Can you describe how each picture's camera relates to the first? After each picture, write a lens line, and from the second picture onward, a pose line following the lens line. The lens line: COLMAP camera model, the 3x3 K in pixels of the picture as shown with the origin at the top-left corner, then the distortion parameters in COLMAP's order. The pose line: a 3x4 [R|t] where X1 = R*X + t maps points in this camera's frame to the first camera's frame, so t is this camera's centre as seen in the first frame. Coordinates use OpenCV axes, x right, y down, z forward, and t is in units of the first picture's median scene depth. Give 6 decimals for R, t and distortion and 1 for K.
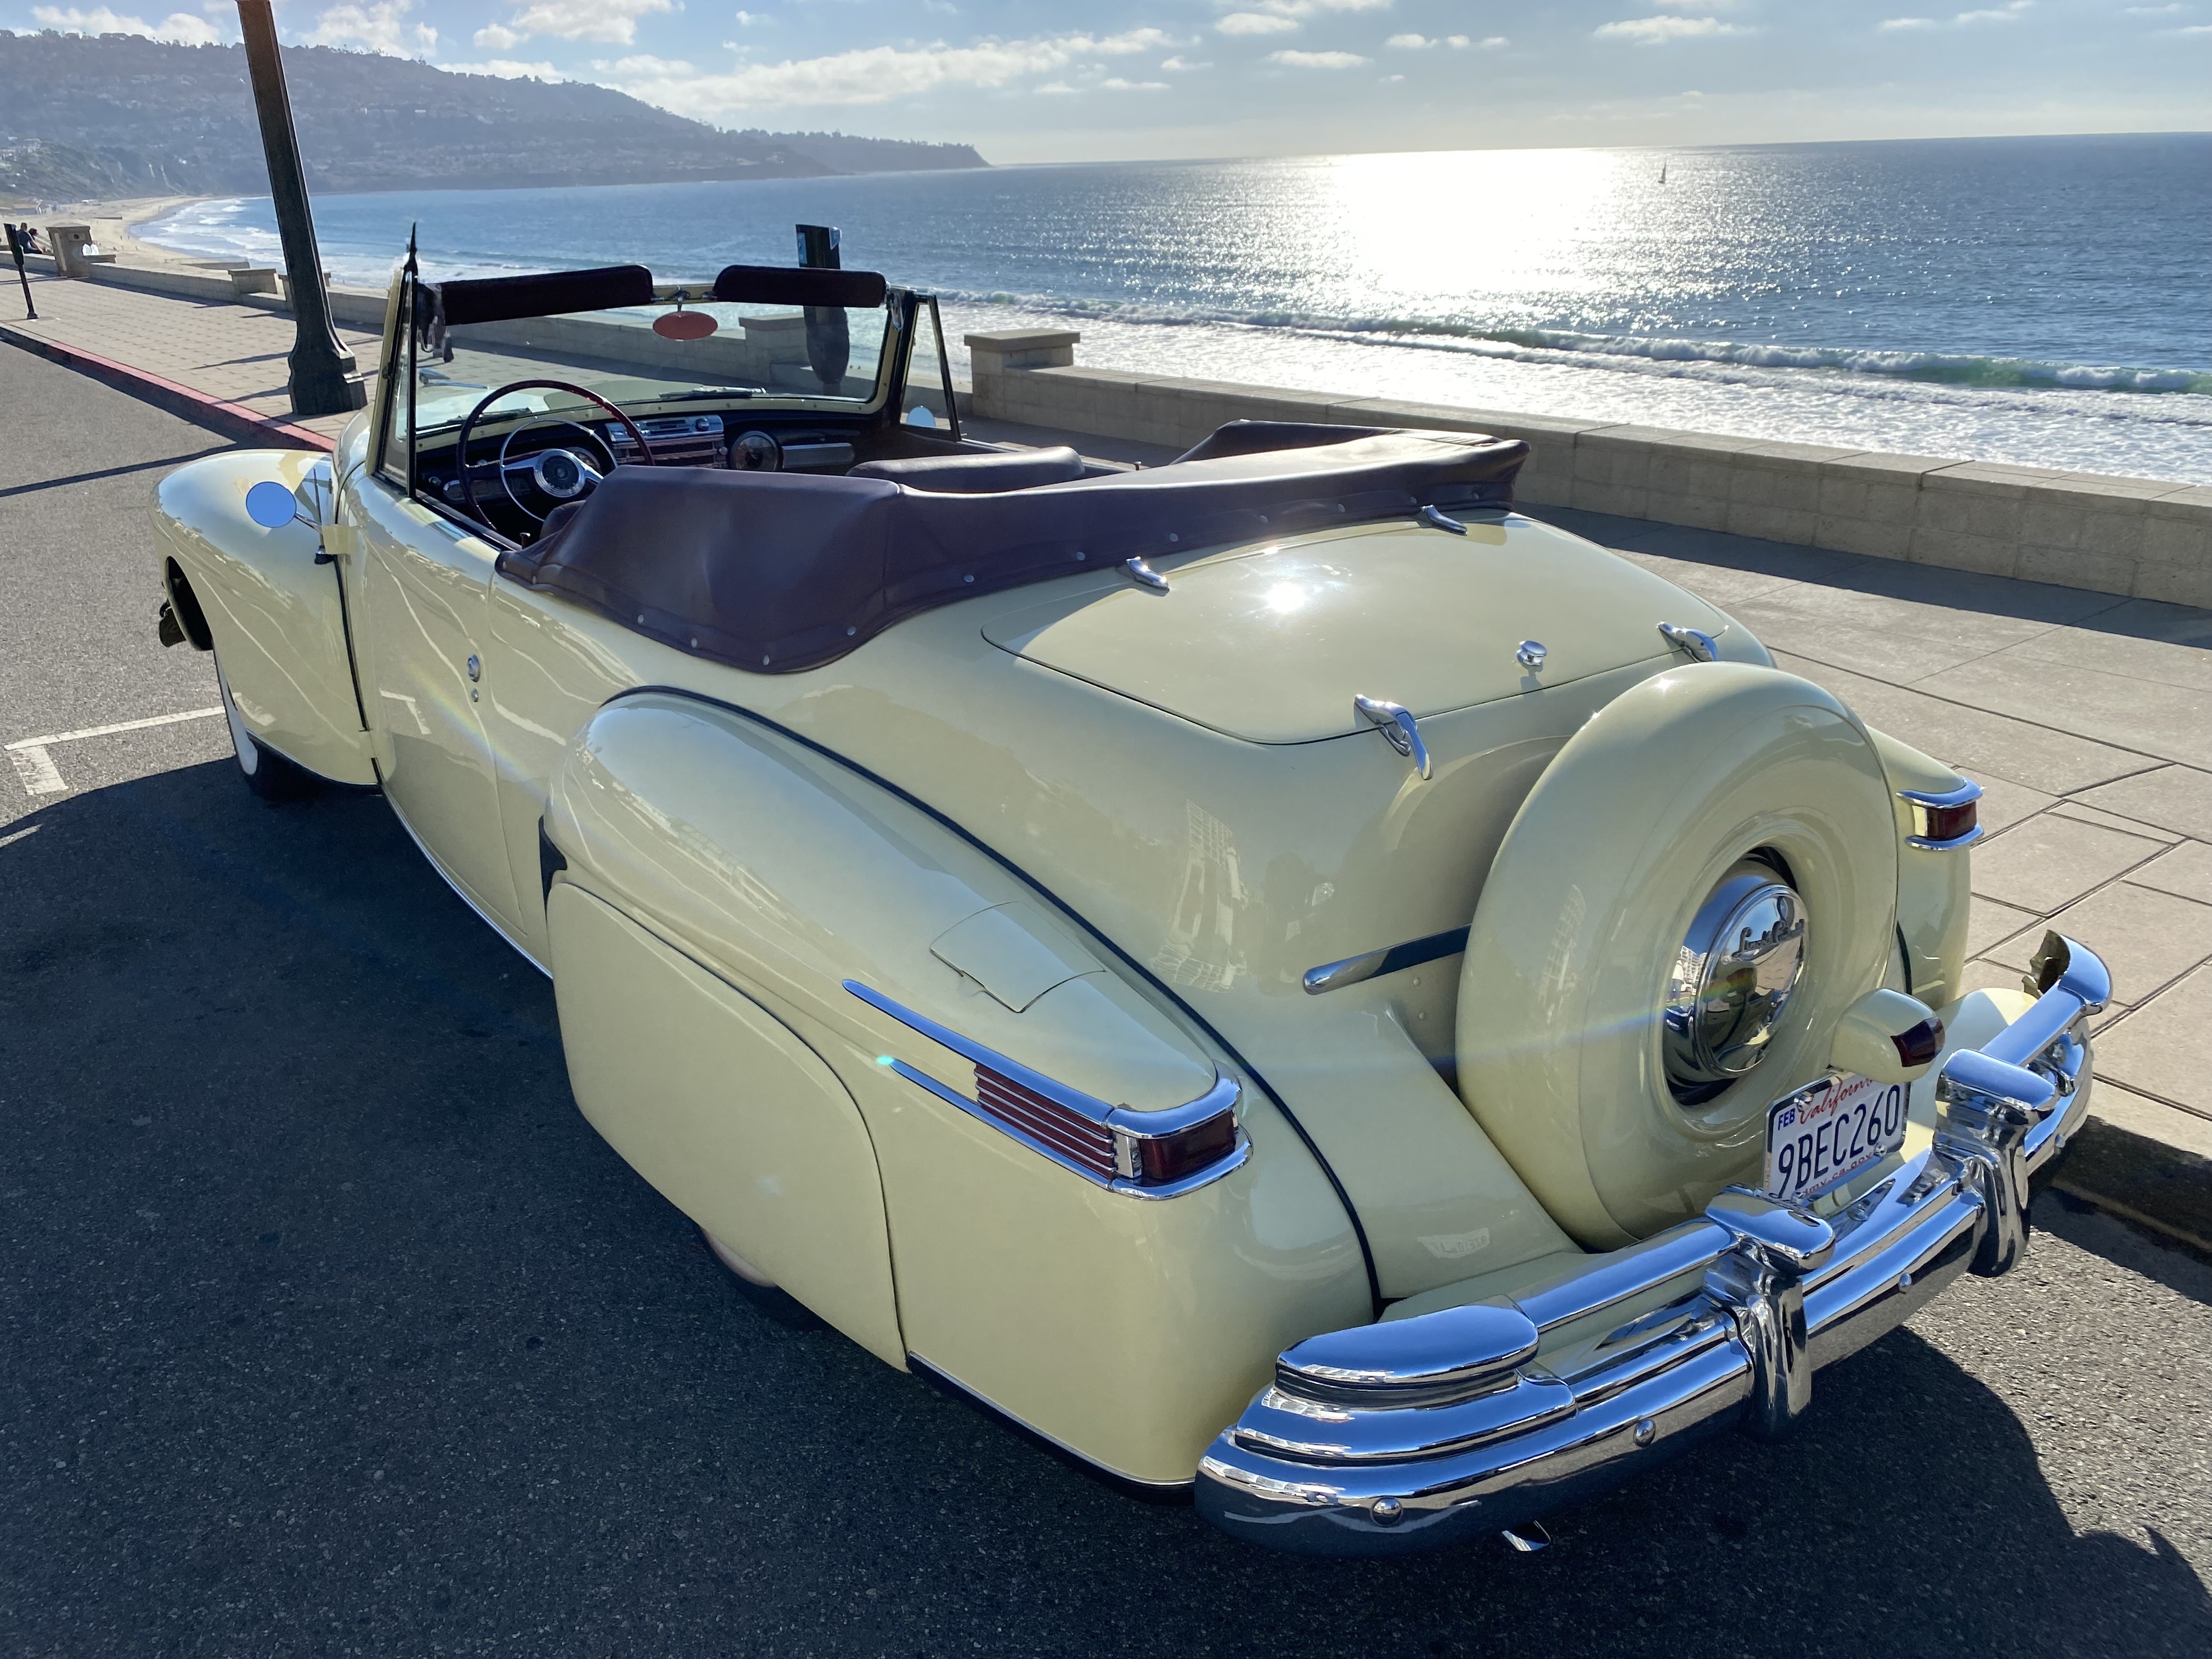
lens RADIAL K [[1704.8, 0, 1101.3], [0, 1704.8, 835.7], [0, 0, 1]] dist [0.013276, -0.001991]
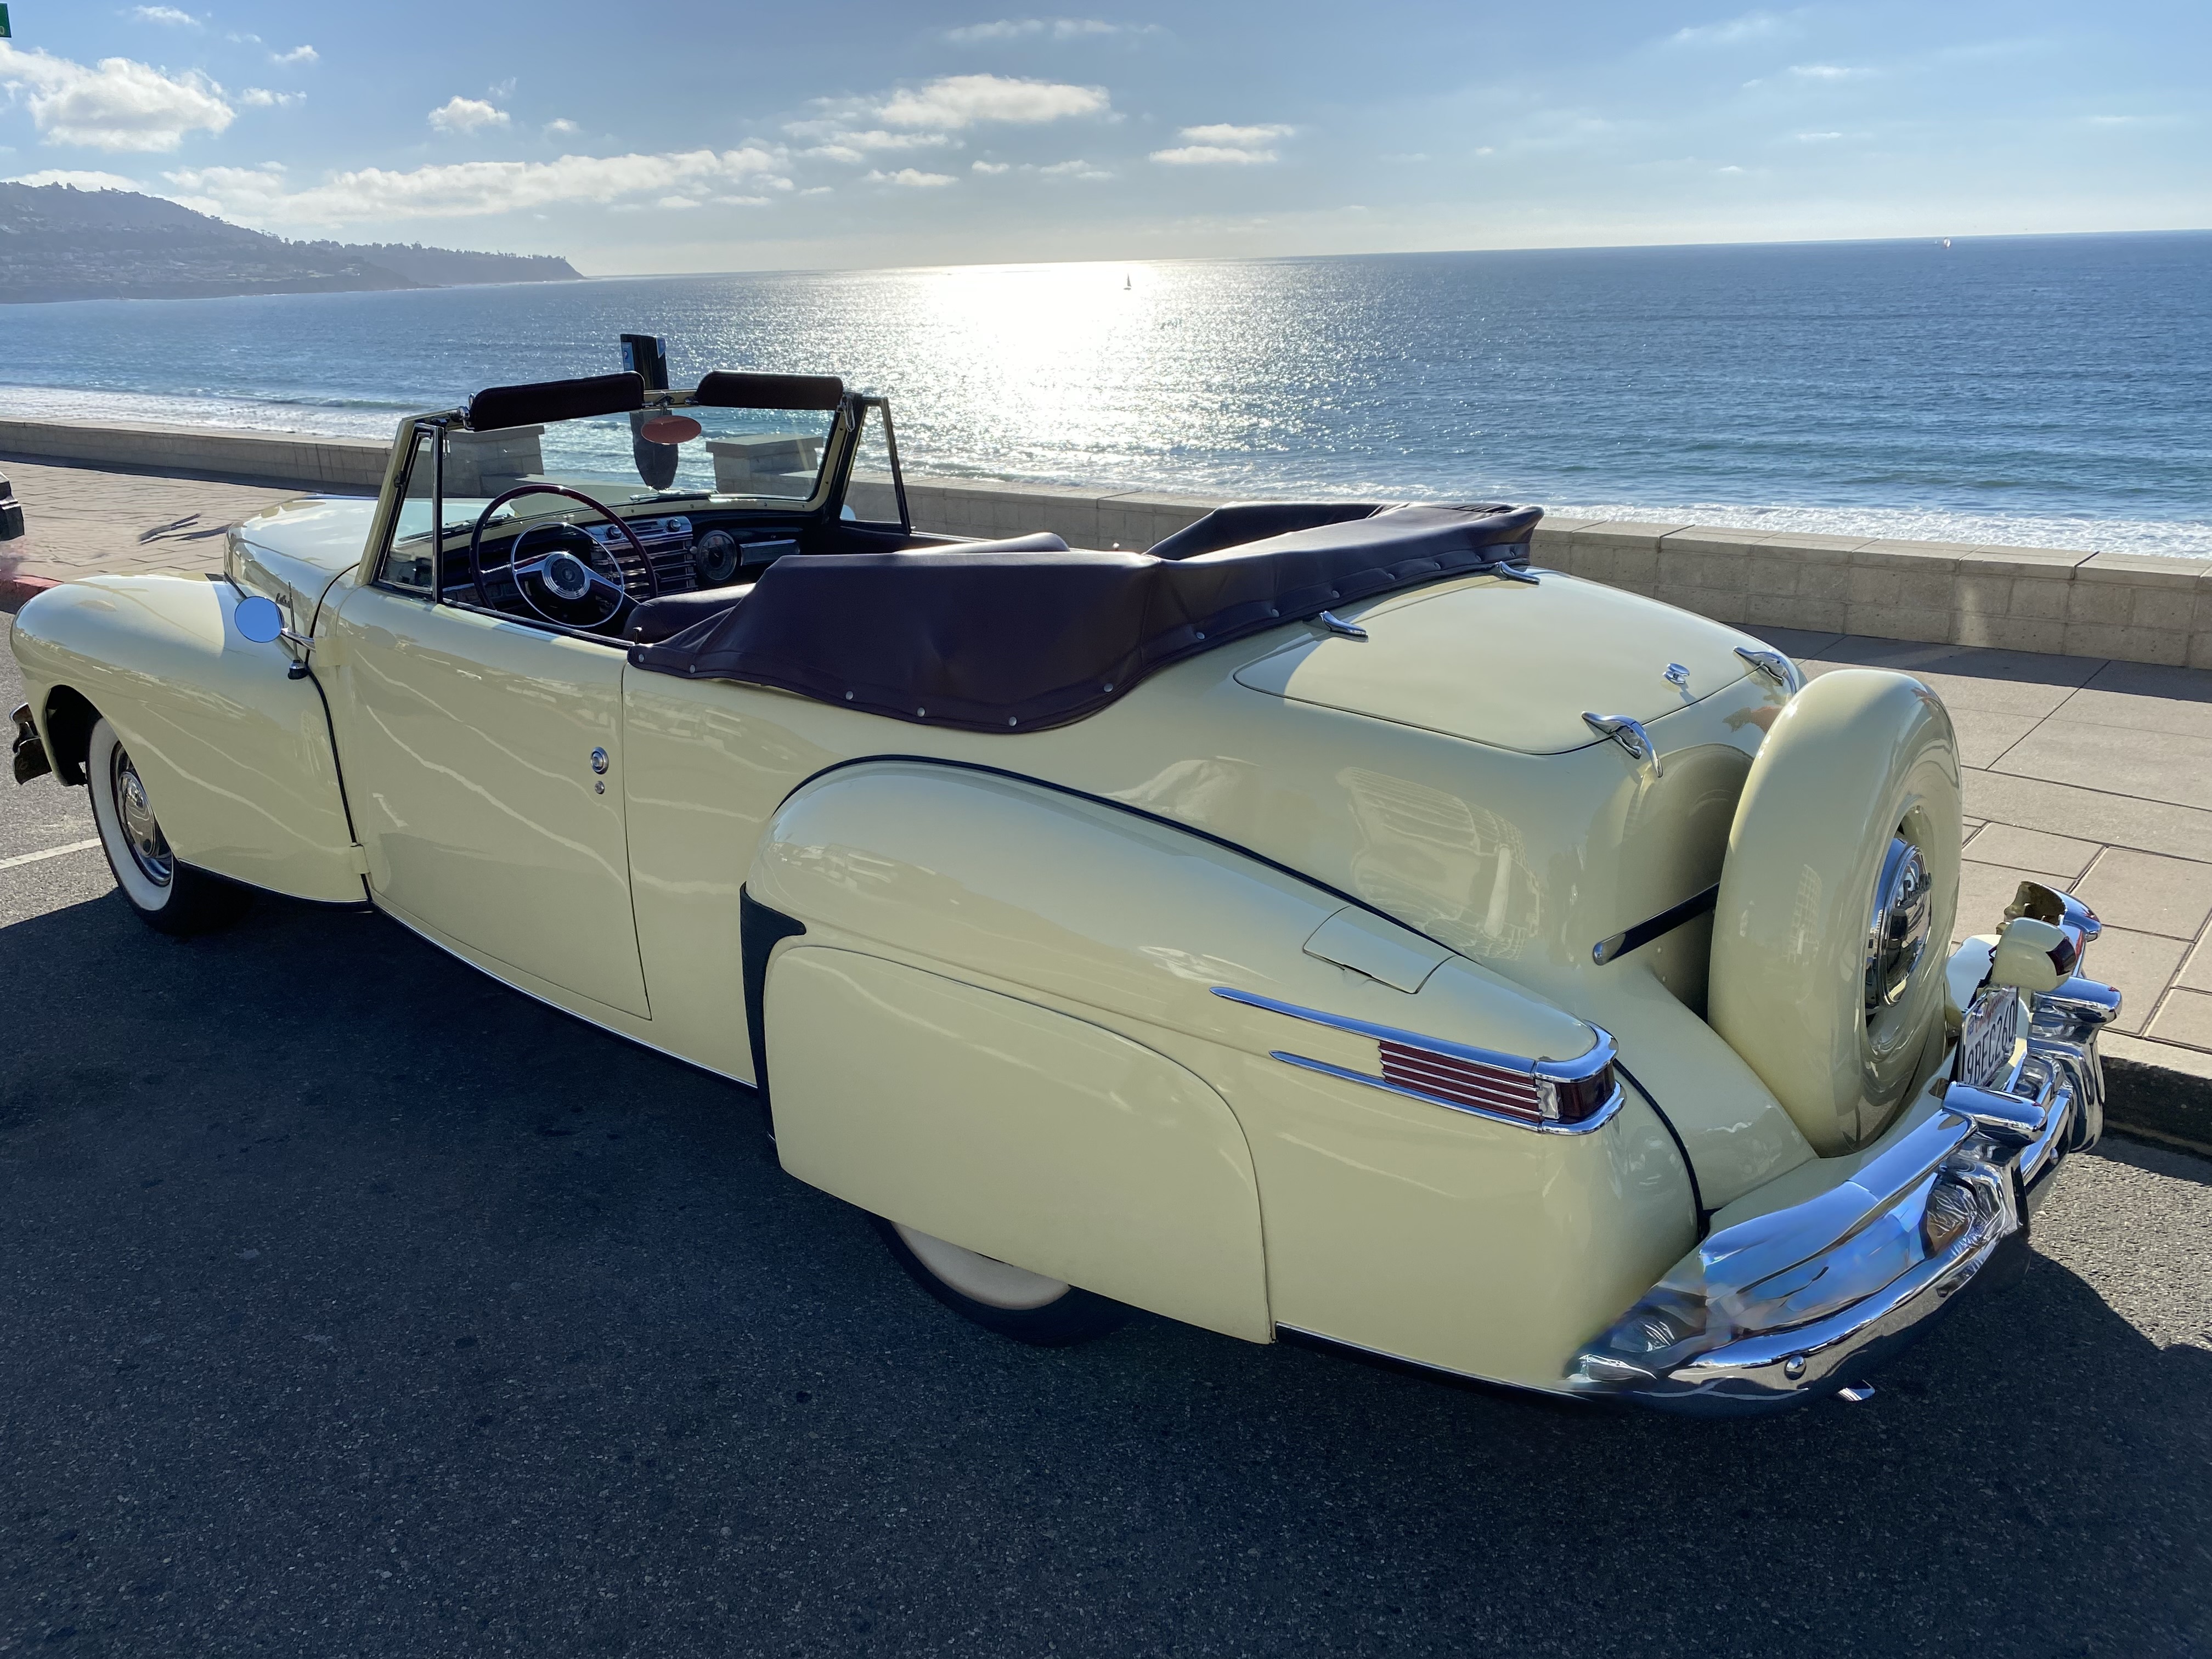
lens RADIAL K [[1704.8, 0, 1101.3], [0, 1704.8, 835.7], [0, 0, 1]] dist [0.013276, -0.001991]
pose [[0.974620, -0.073078, 0.211600, -0.334891], [0.085097, 0.995204, -0.048249, 0.024235], [-0.207060, 0.065031, 0.976165, -0.061212]]
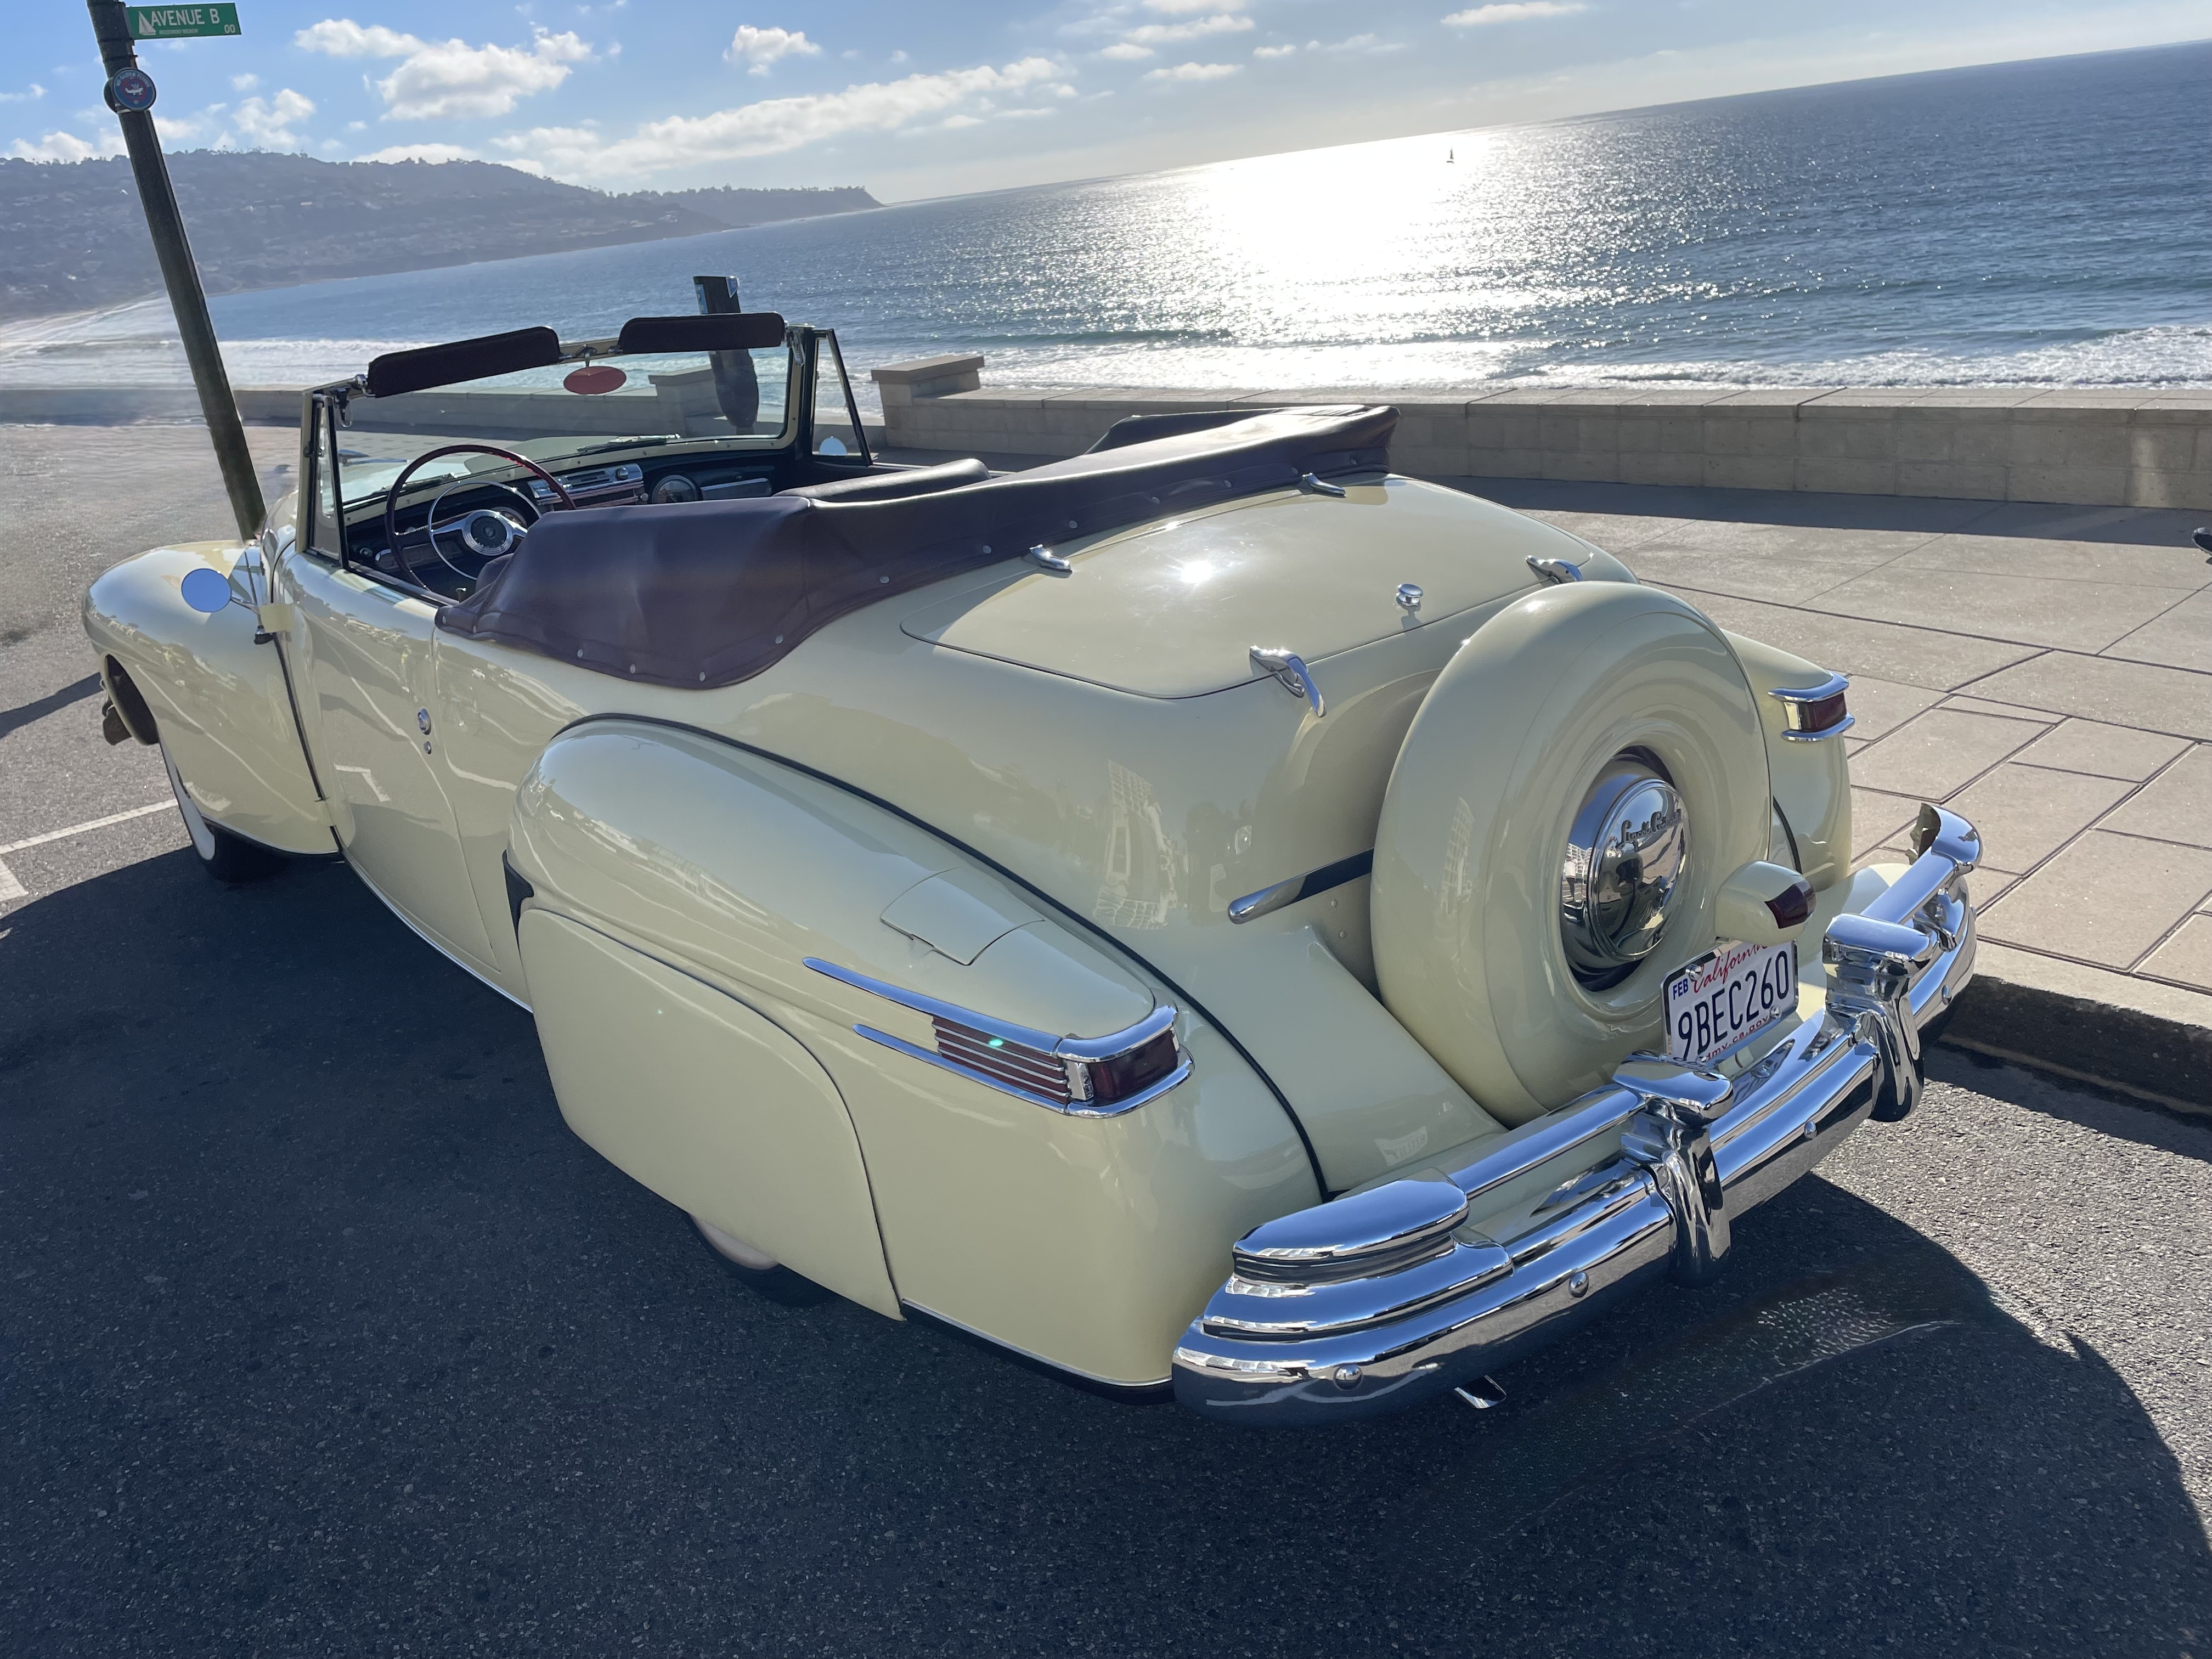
lens RADIAL K [[1682.8, 0, 1106.6], [0, 1682.8, 811.7], [0, 0, 1]] dist [0.086257, -0.105667]
pose [[0.993888, -0.106838, 0.027793, 0.013868], [0.107437, 0.993989, -0.021067, 0.026768], [-0.025375, 0.023924, 0.999392, -0.054707]]
